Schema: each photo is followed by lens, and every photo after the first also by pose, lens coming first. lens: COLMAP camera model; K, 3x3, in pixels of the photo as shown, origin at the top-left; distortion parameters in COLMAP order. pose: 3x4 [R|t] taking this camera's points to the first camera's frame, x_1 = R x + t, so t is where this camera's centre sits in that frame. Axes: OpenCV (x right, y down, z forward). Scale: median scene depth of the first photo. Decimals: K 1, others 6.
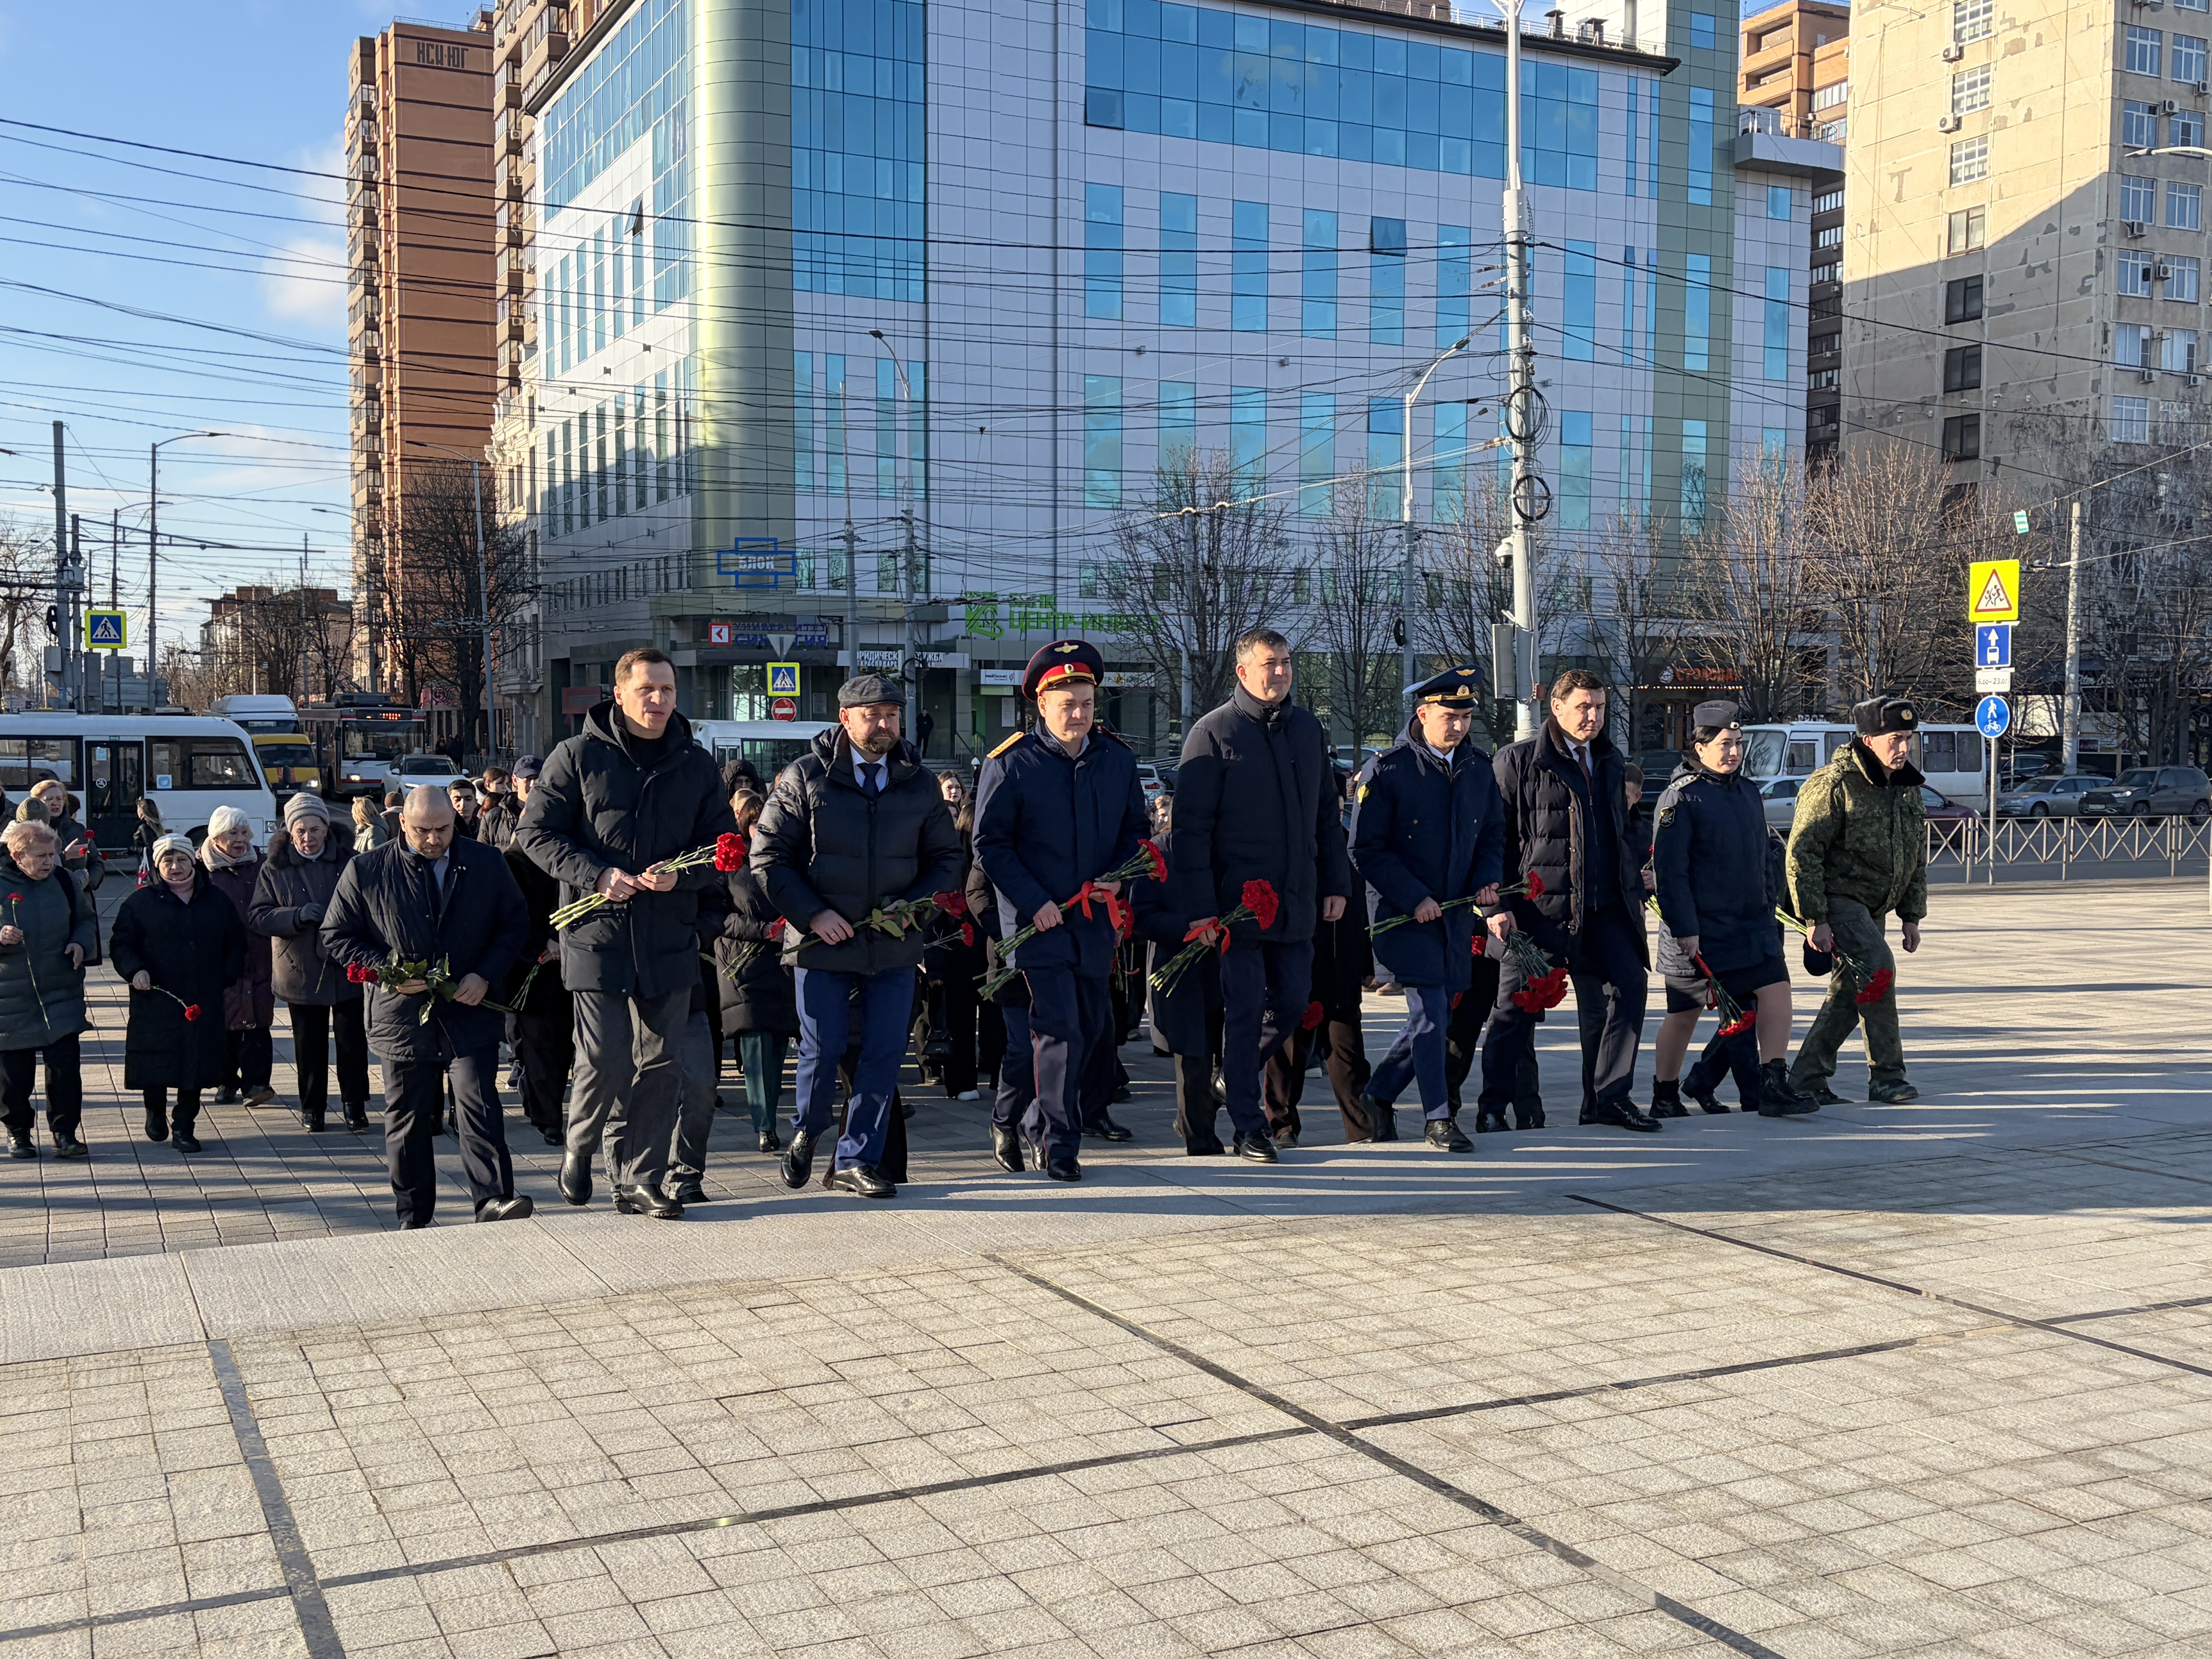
lens RADIAL K [[2240.1, 0, 1106.0], [0, 2240.1, 829.5], [0, 0, 1]] dist [0.049066, -0.016386]
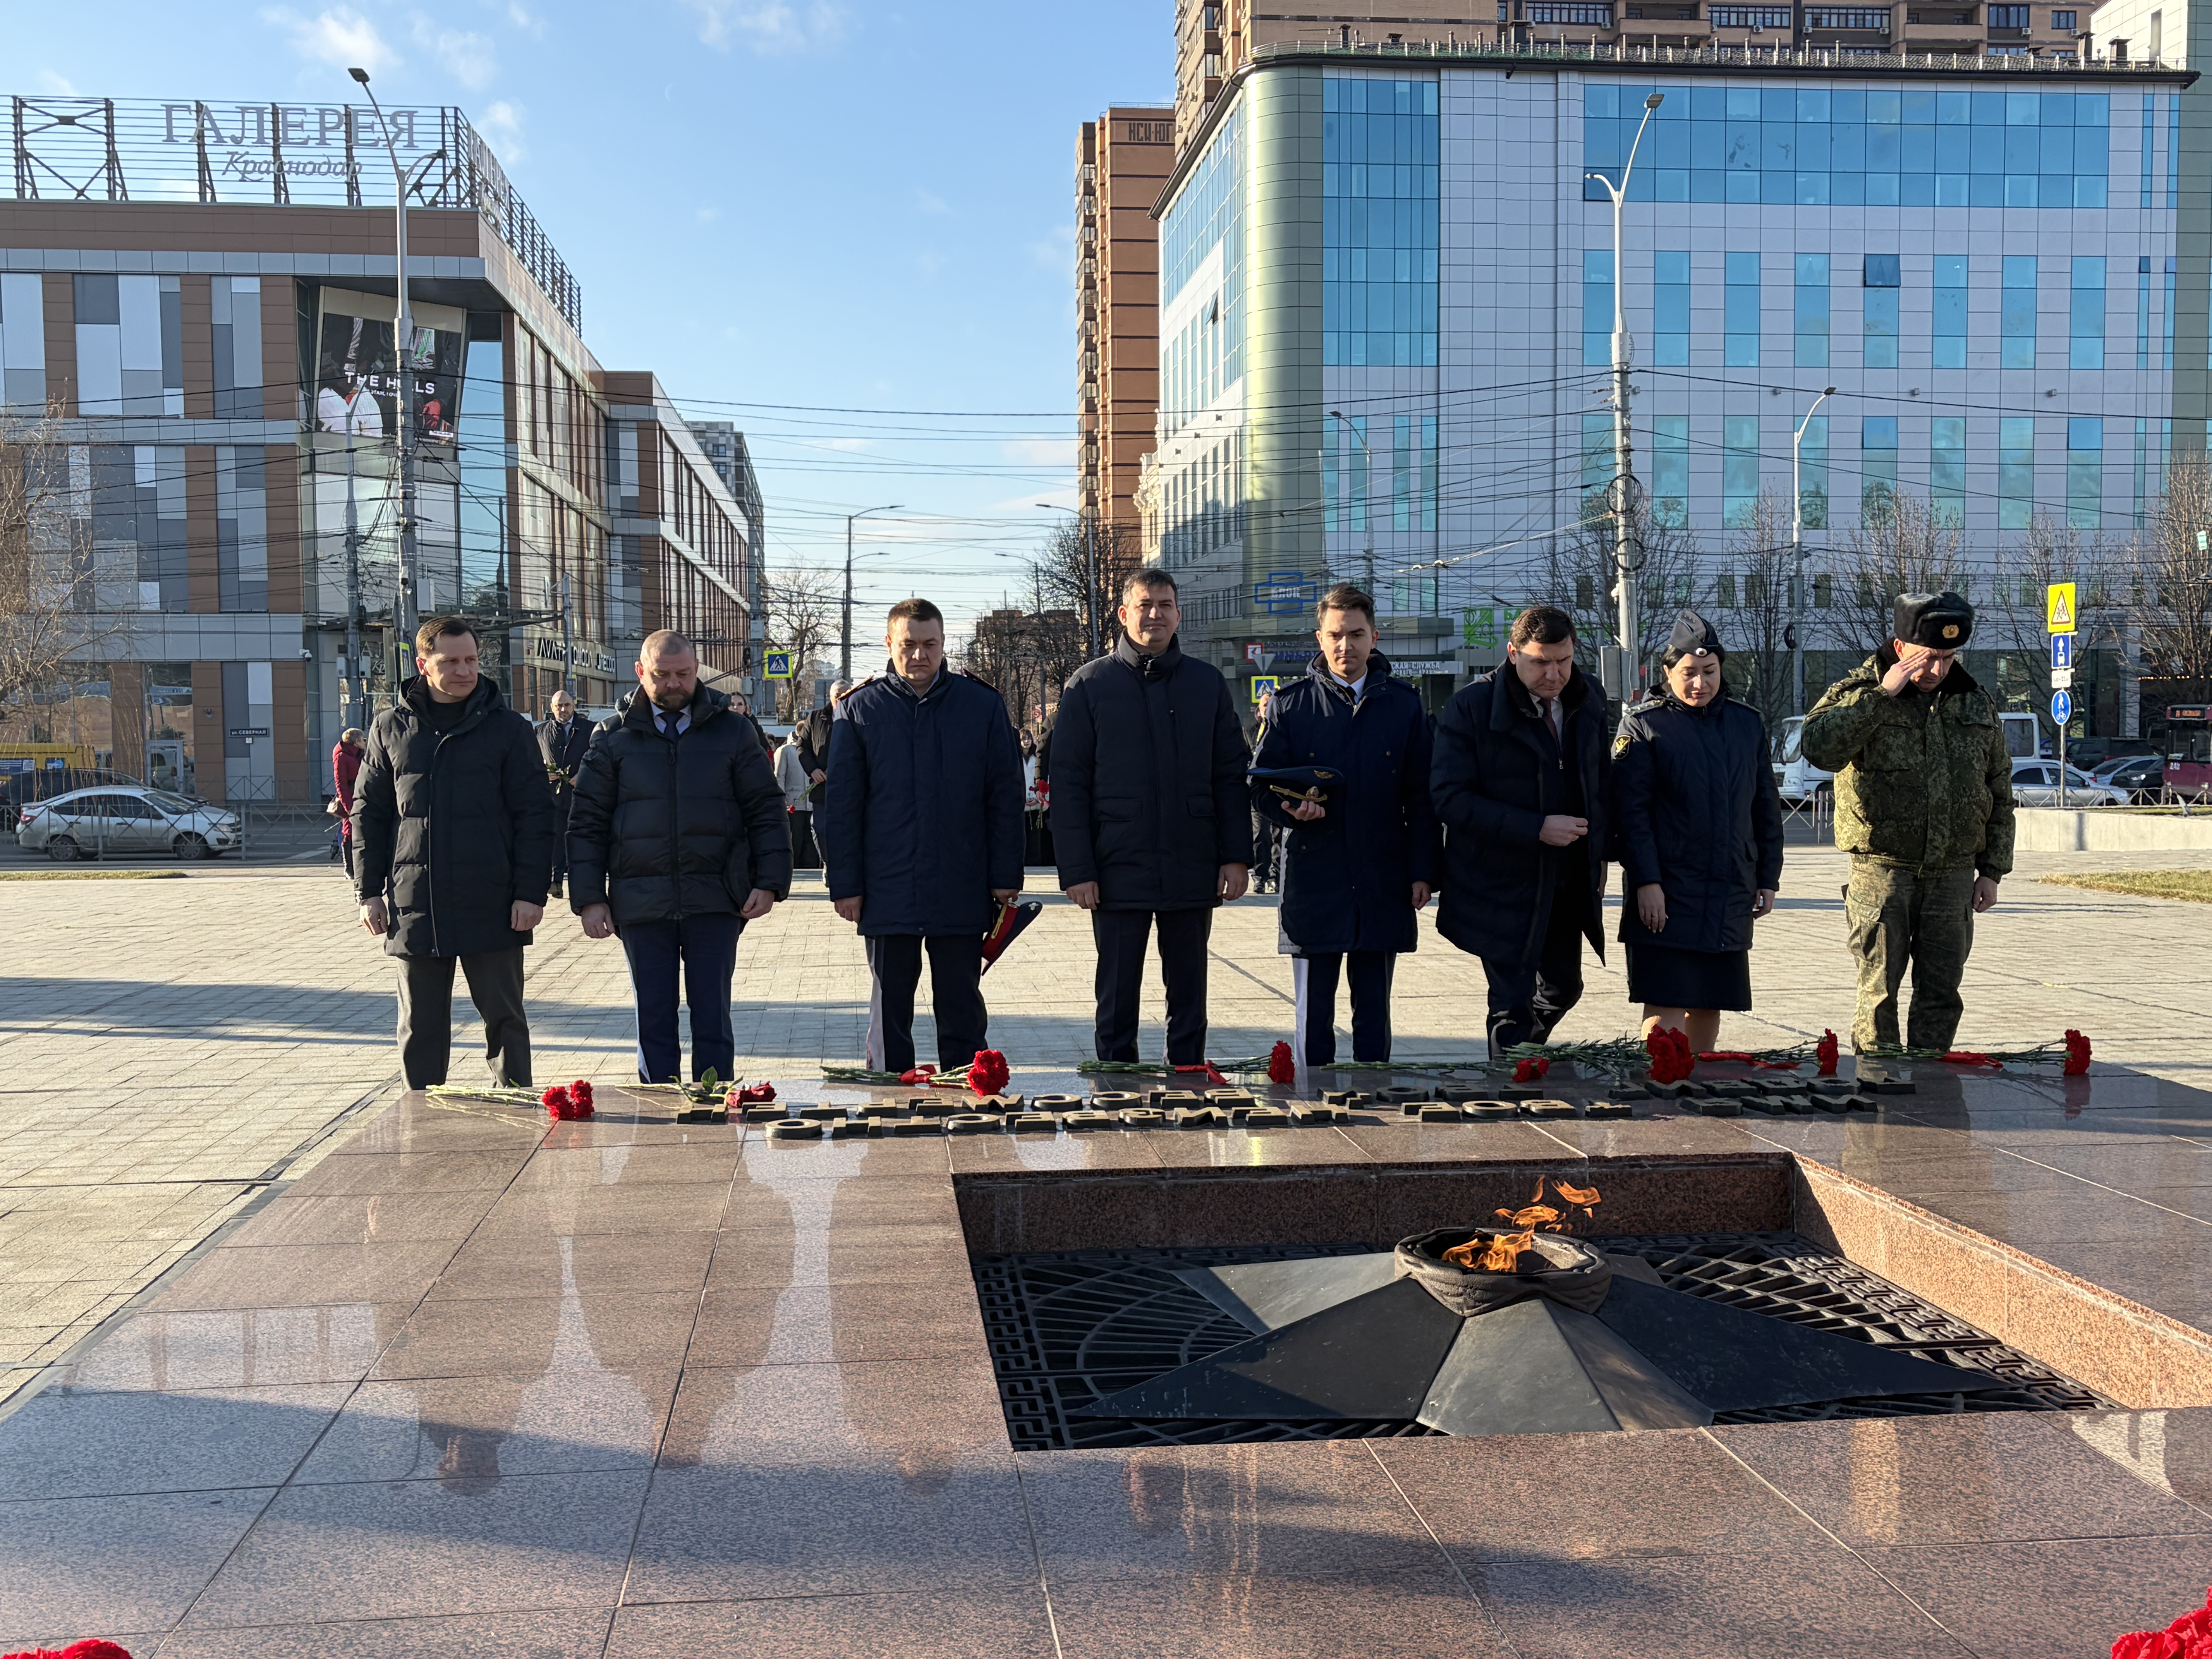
lens RADIAL K [[2201.3, 0, 1106.0], [0, 2201.3, 829.5], [0, 0, 1]] dist [0.185972, -0.258896]
pose [[0.946488, 0.007175, -0.322660, 0.125216], [-0.007323, 0.999973, 0.000753, 0.009042], [0.322656, 0.001651, 0.946515, -0.155483]]
